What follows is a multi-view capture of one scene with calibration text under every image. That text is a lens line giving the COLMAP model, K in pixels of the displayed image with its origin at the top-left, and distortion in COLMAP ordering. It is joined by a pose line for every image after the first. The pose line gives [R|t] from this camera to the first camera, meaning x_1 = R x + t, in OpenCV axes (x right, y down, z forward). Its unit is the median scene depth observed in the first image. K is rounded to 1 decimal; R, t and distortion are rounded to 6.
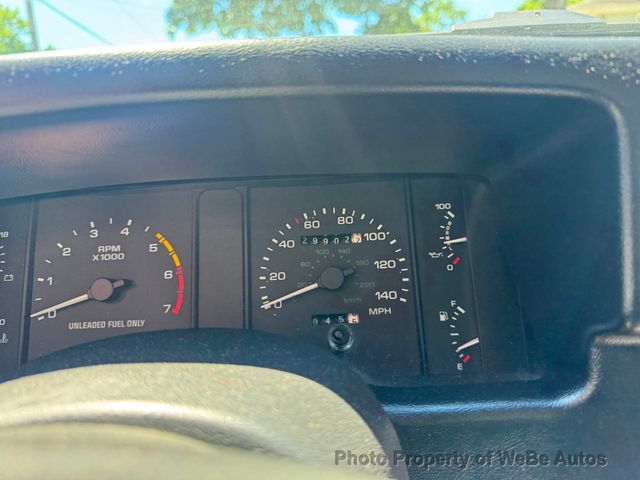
lens RADIAL K [[453.9, 0, 318.5], [0, 453.9, 238.3], [0, 0, 1]] dist [0.035985, -0.044100]
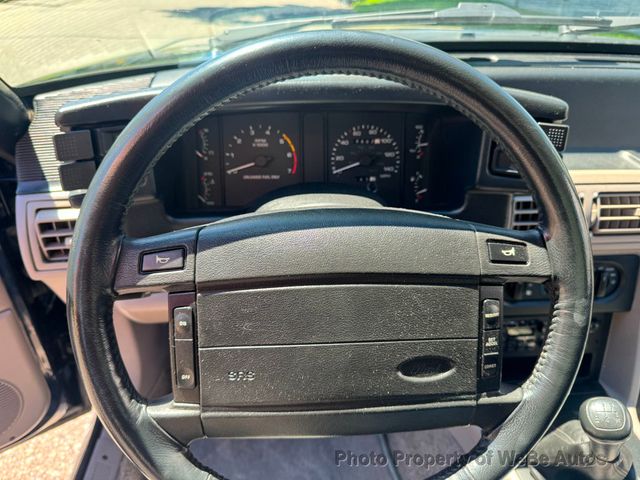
lens RADIAL K [[453.9, 0, 319.3], [0, 453.9, 242.1], [0, 0, 1]] dist [0.035985, -0.044100]
pose [[0.993716, 0.022554, 0.109633, -0.409842], [-0.058136, 0.941005, 0.333362, -0.250190], [-0.095647, -0.337641, 0.936403, -1.124010]]
